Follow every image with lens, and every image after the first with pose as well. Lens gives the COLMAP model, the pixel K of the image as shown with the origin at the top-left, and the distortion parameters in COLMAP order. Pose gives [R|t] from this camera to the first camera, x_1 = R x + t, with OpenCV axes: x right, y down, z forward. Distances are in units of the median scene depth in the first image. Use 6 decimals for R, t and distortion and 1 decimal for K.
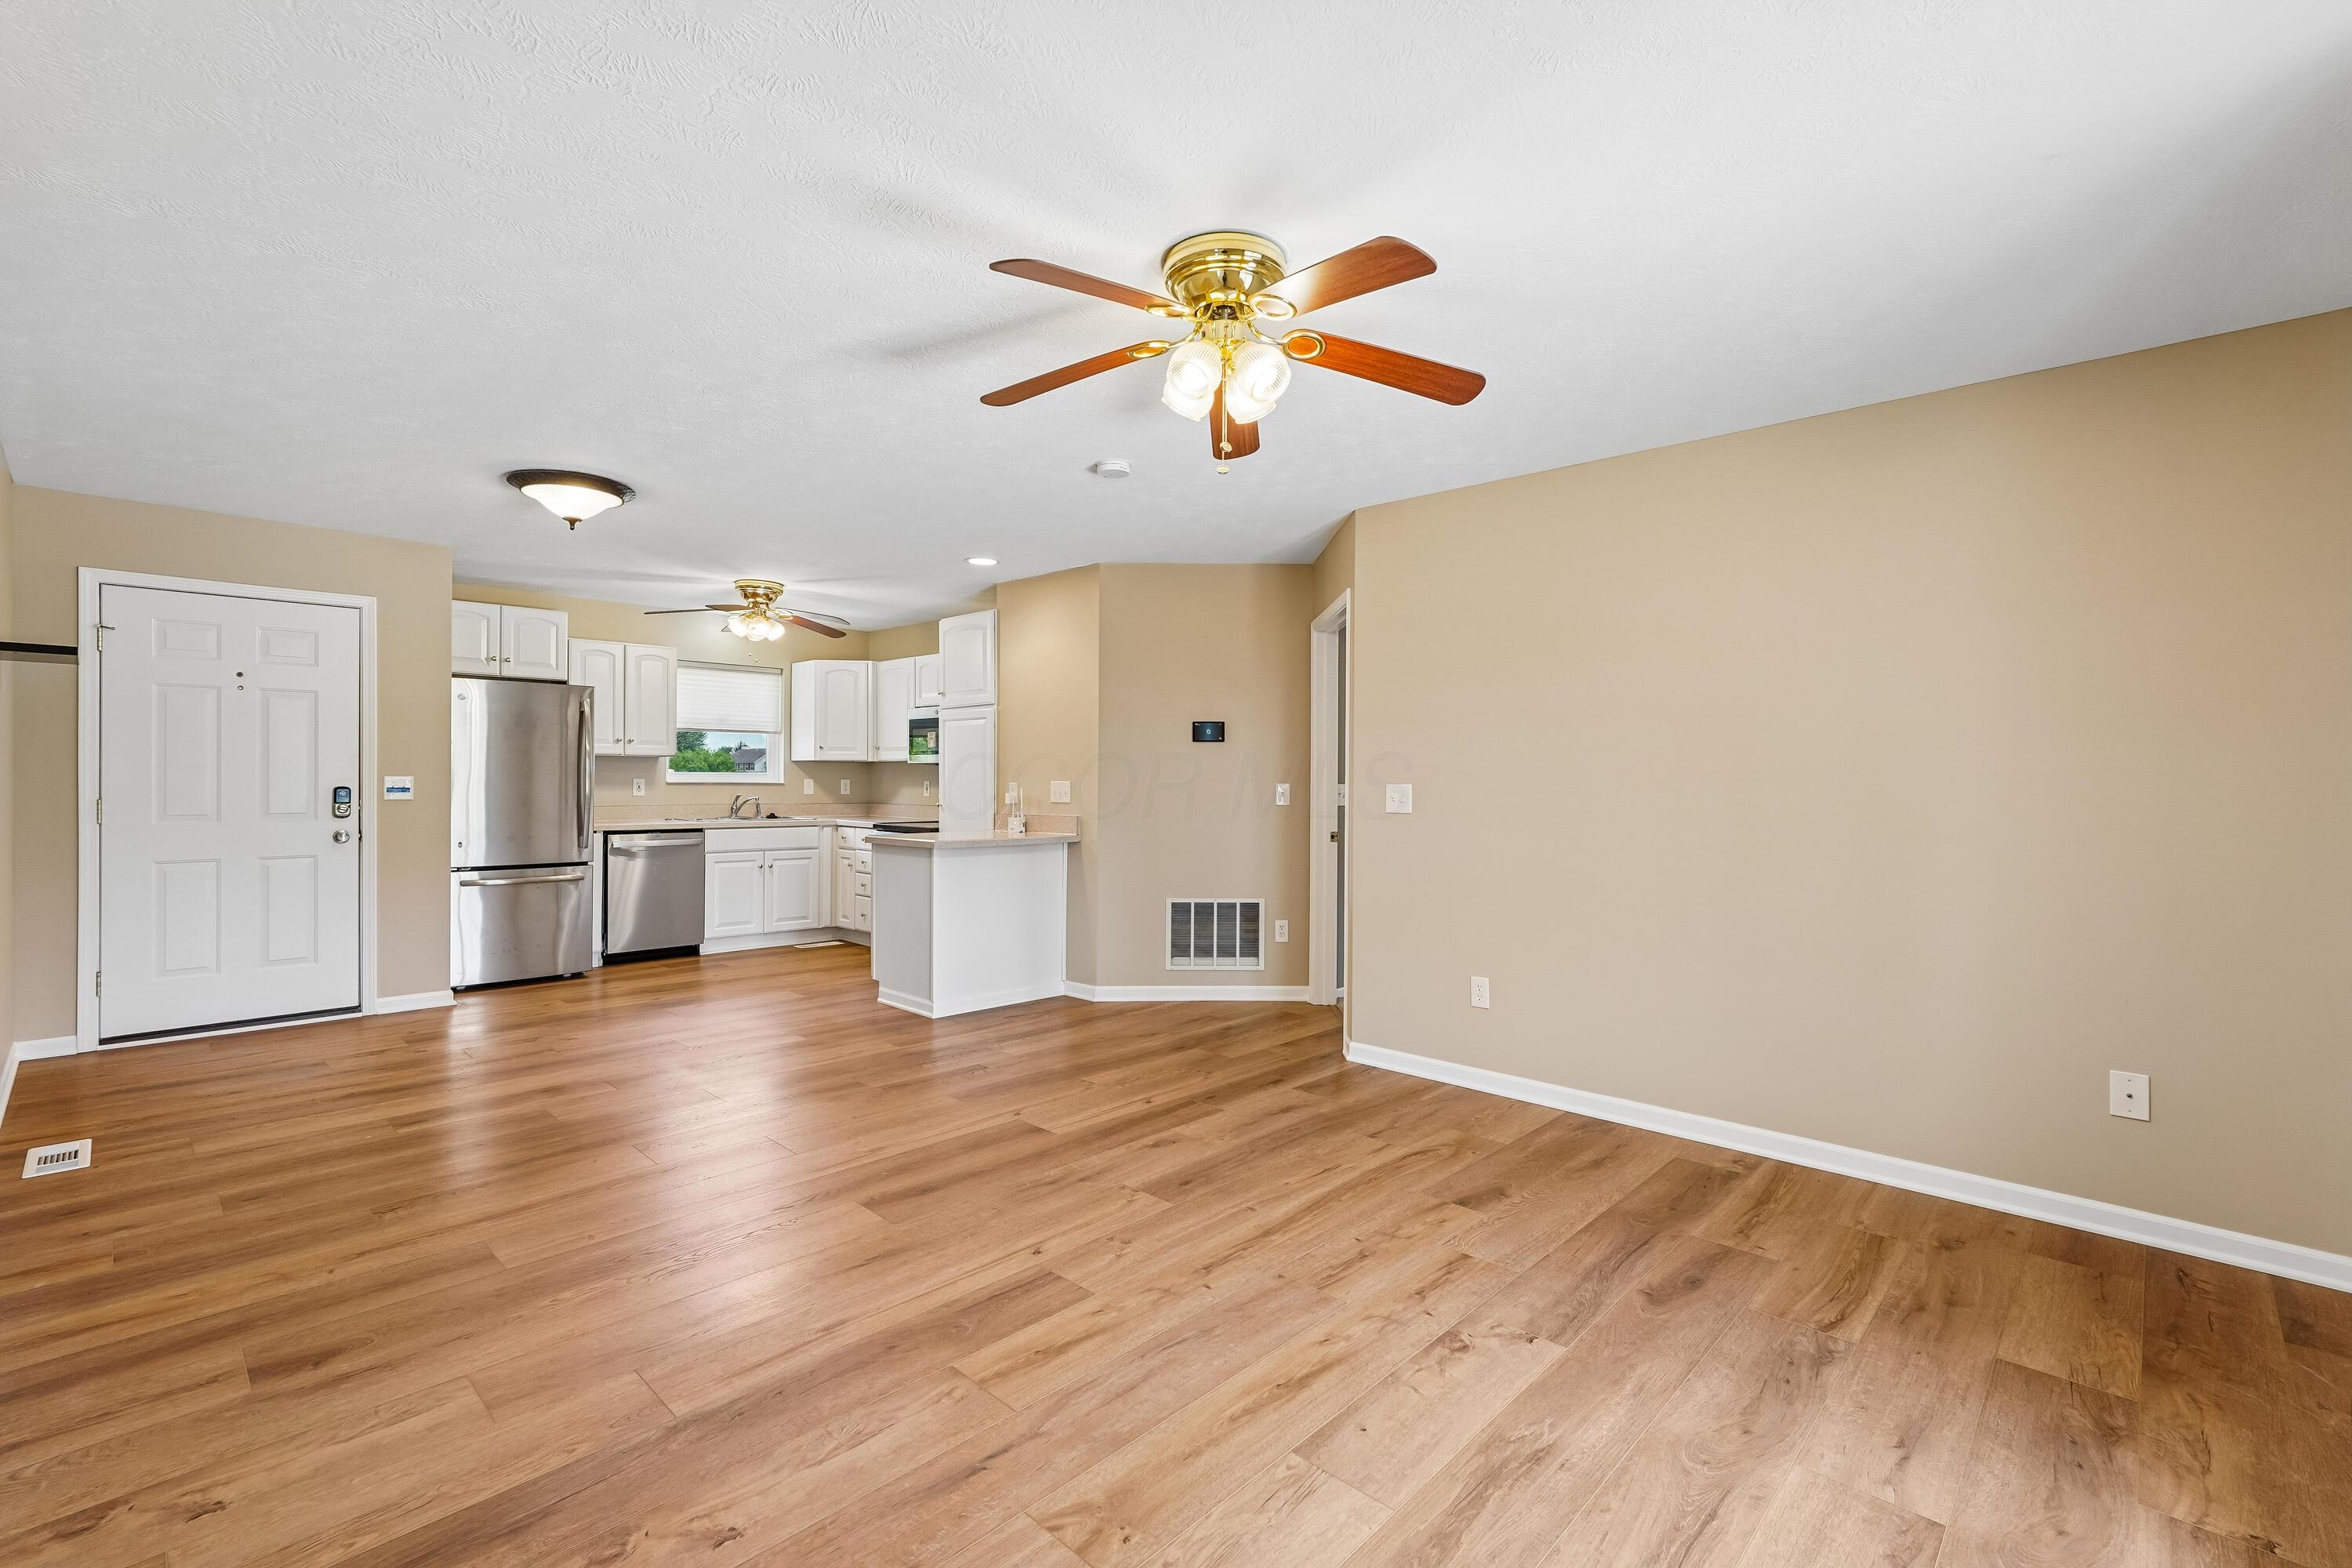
lens RADIAL K [[1037.3, 0, 1176.0], [0, 1037.3, 784.0], [0, 0, 1]] dist [-0.022113, 0.011716]
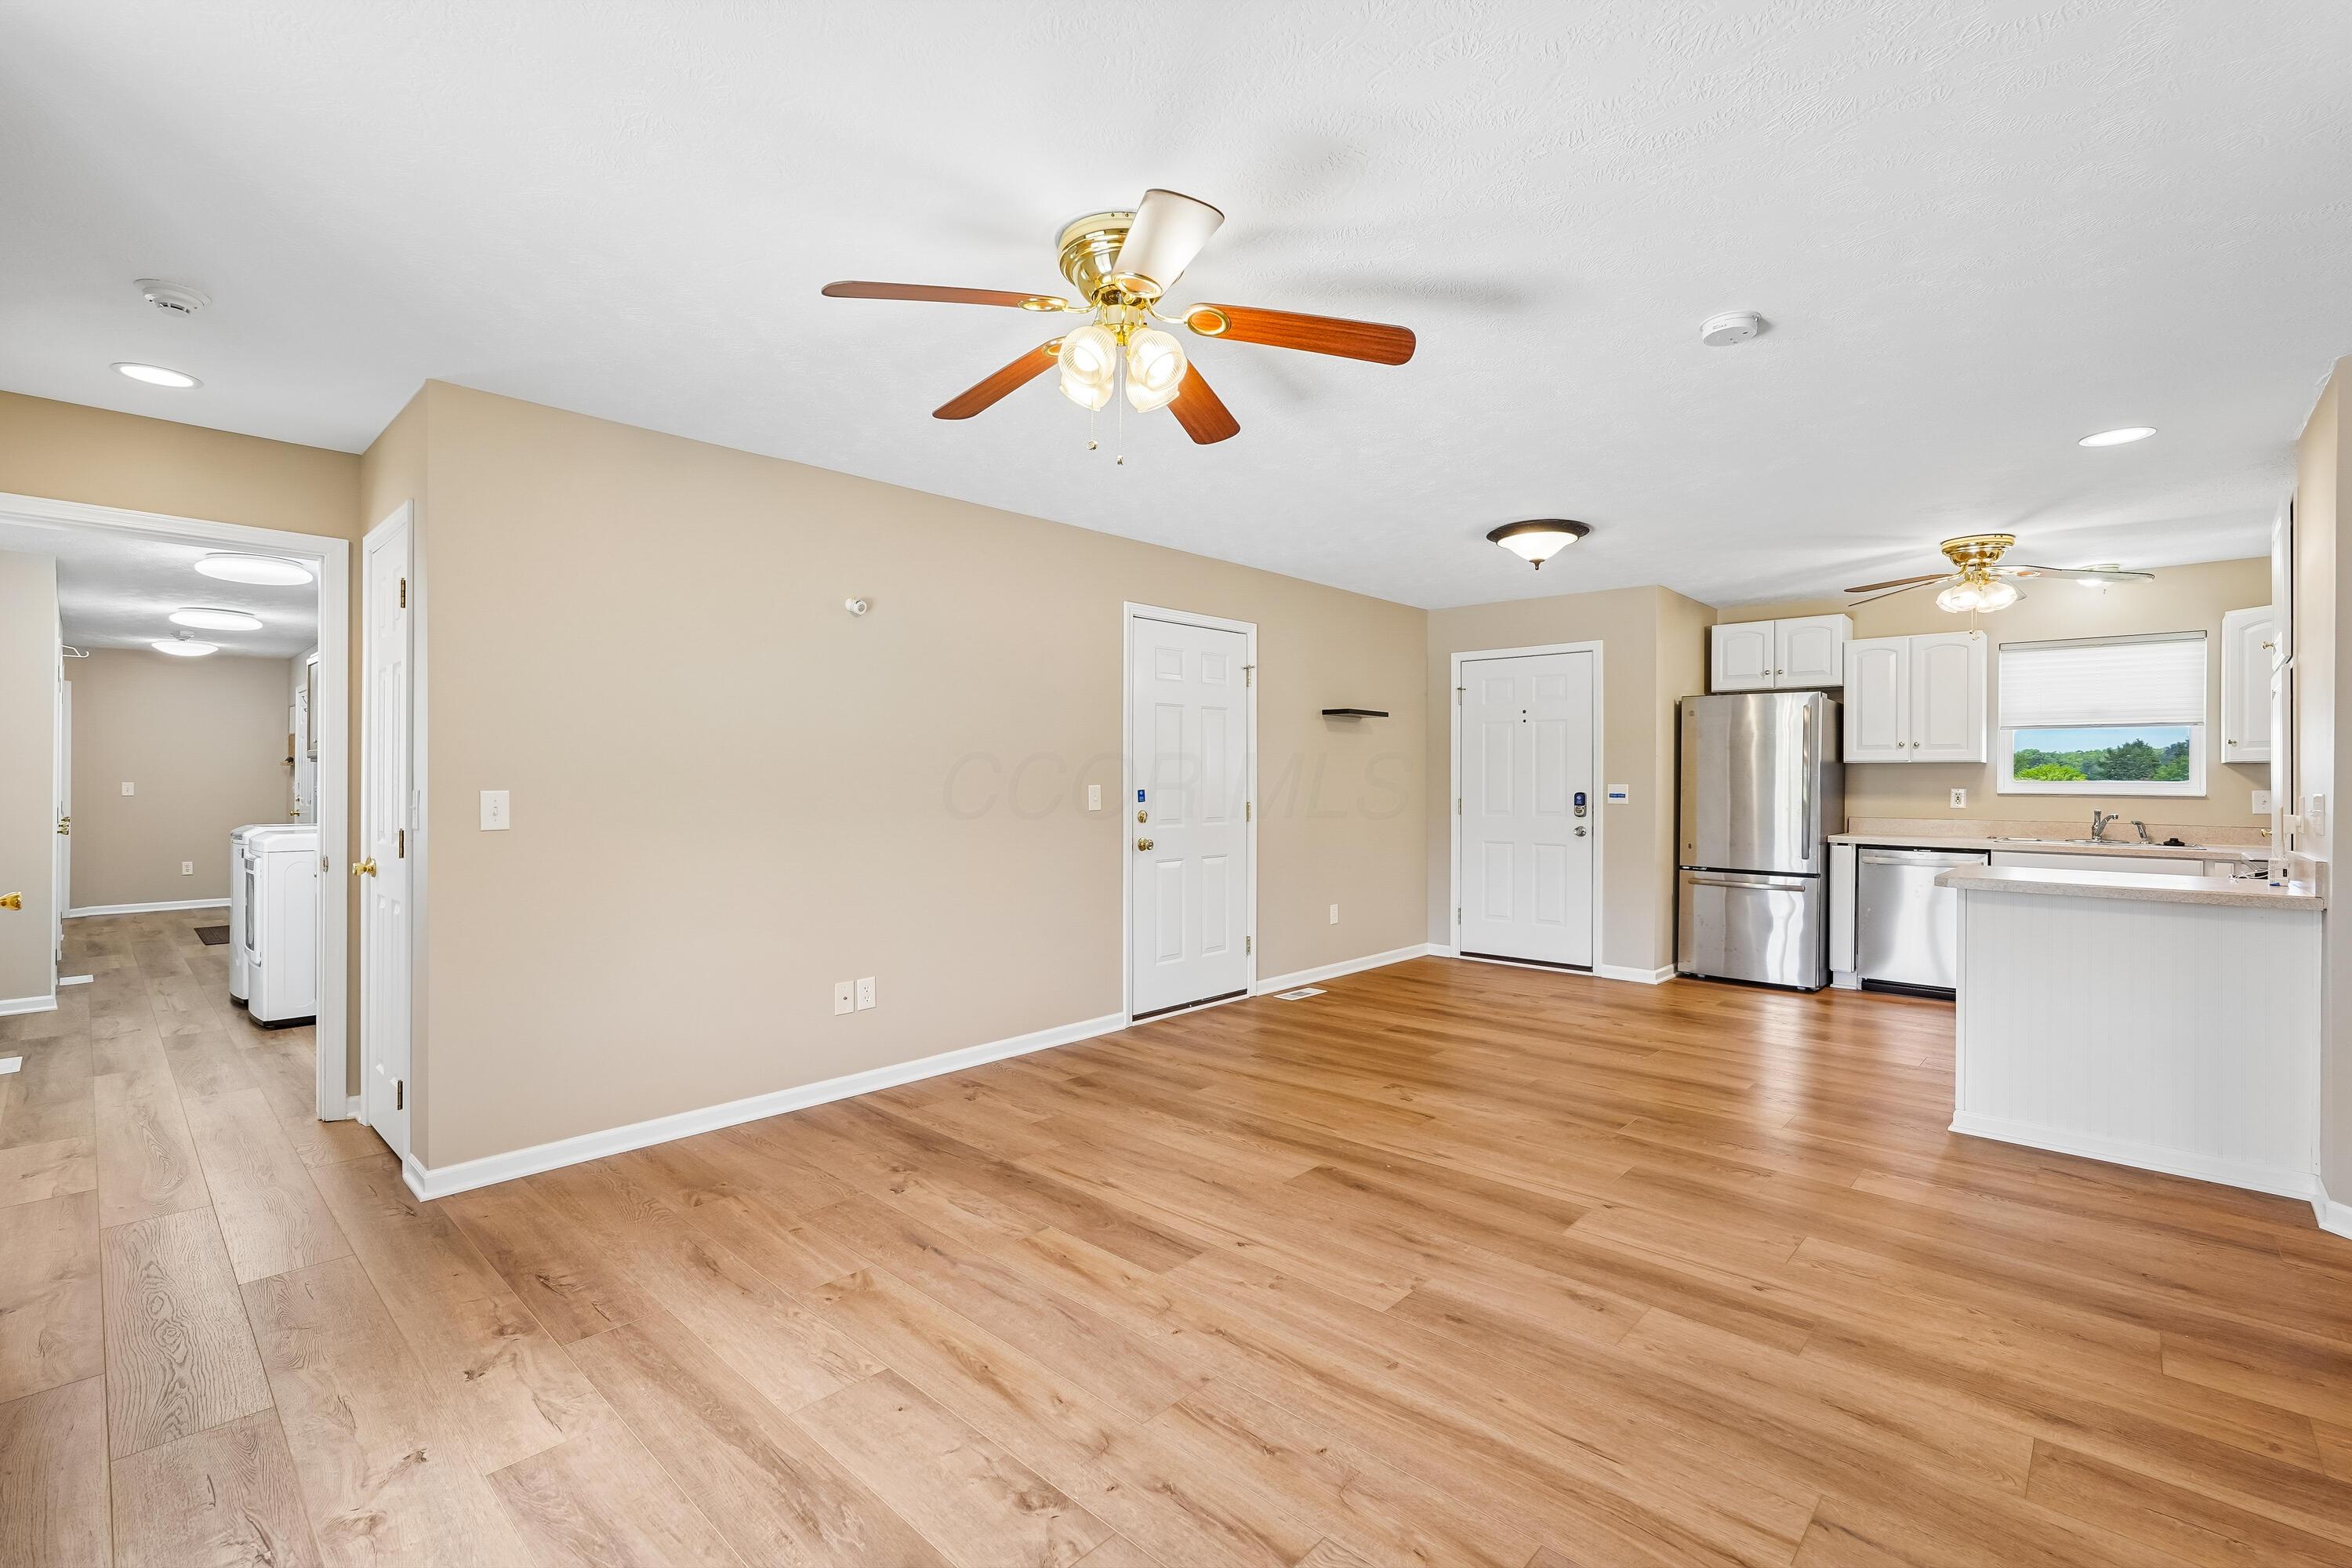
lens RADIAL K [[1037.3, 0, 1176.0], [0, 1037.3, 784.0], [0, 0, 1]] dist [-0.022113, 0.011716]
pose [[0.008576, -0.002039, -0.999961, 0.702205], [-0.010263, 0.999945, -0.002127, -0.000162], [0.999911, 0.010280, 0.008555, 0.727241]]
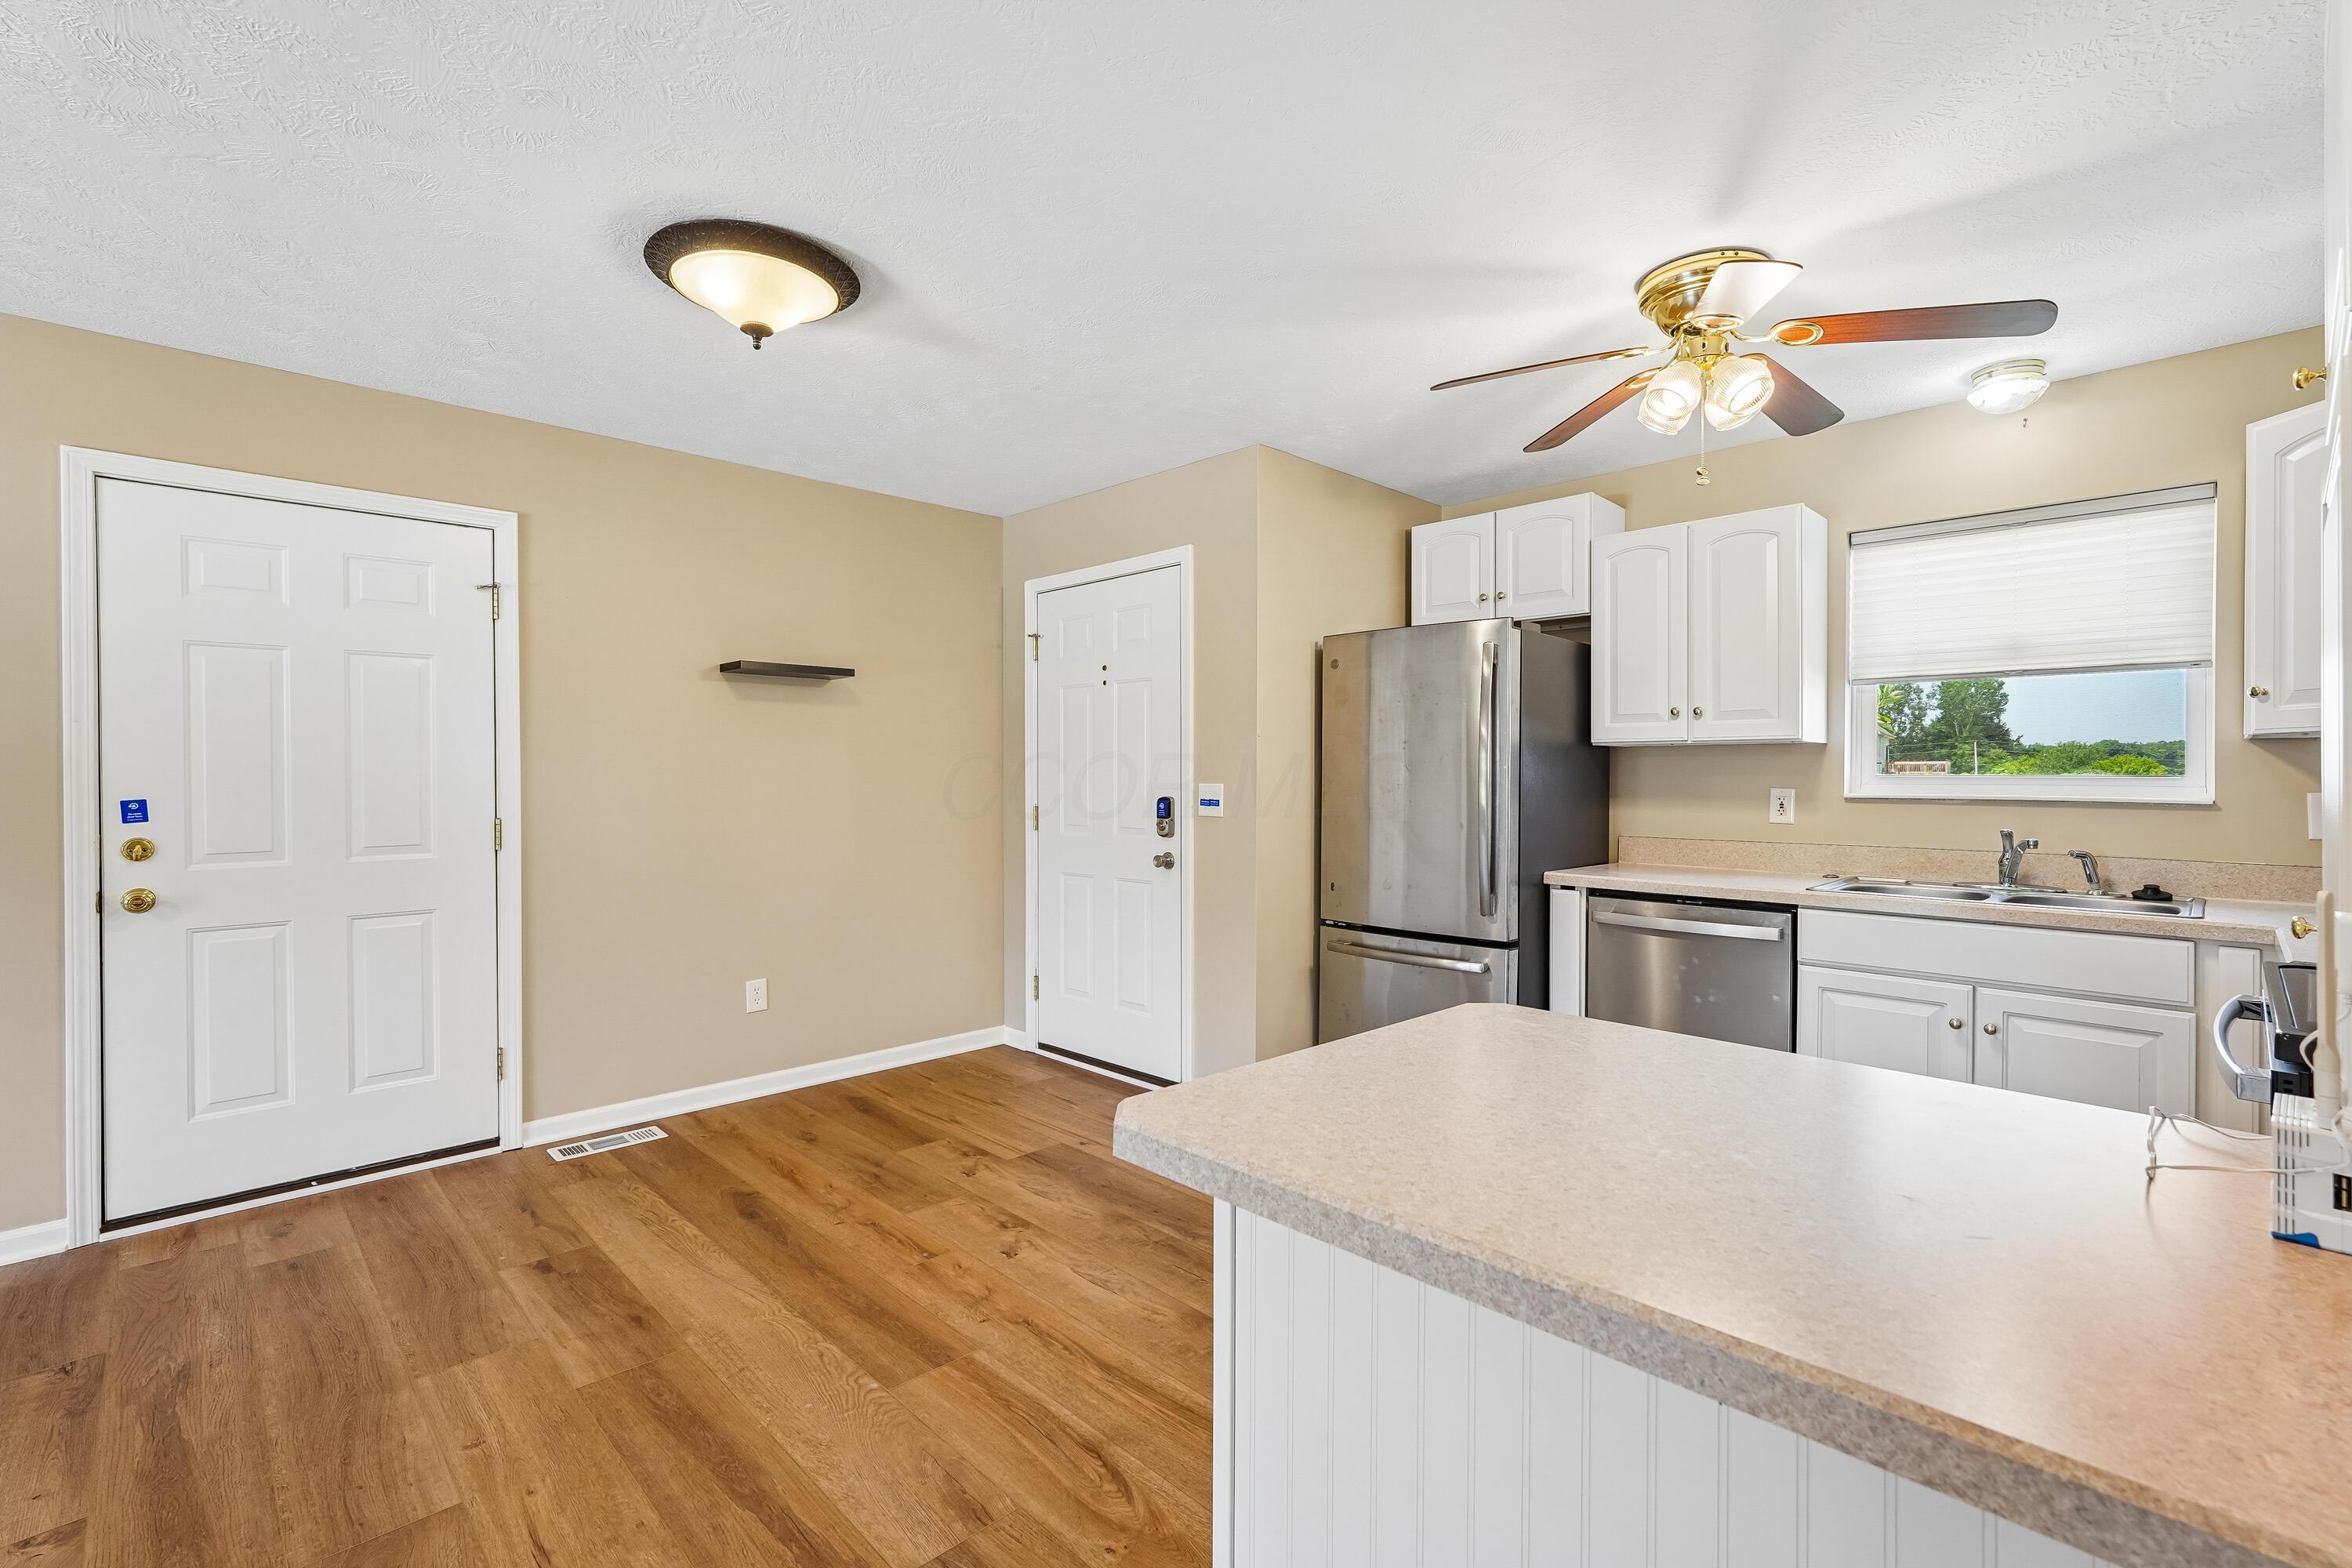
lens RADIAL K [[1037.3, 0, 1176.0], [0, 1037.3, 784.0], [0, 0, 1]] dist [-0.022113, 0.011716]
pose [[-0.032143, 0.001822, -0.999482, -0.039503], [-0.006011, 0.999980, 0.002016, -0.013398], [0.999465, 0.006072, -0.032132, 1.545617]]
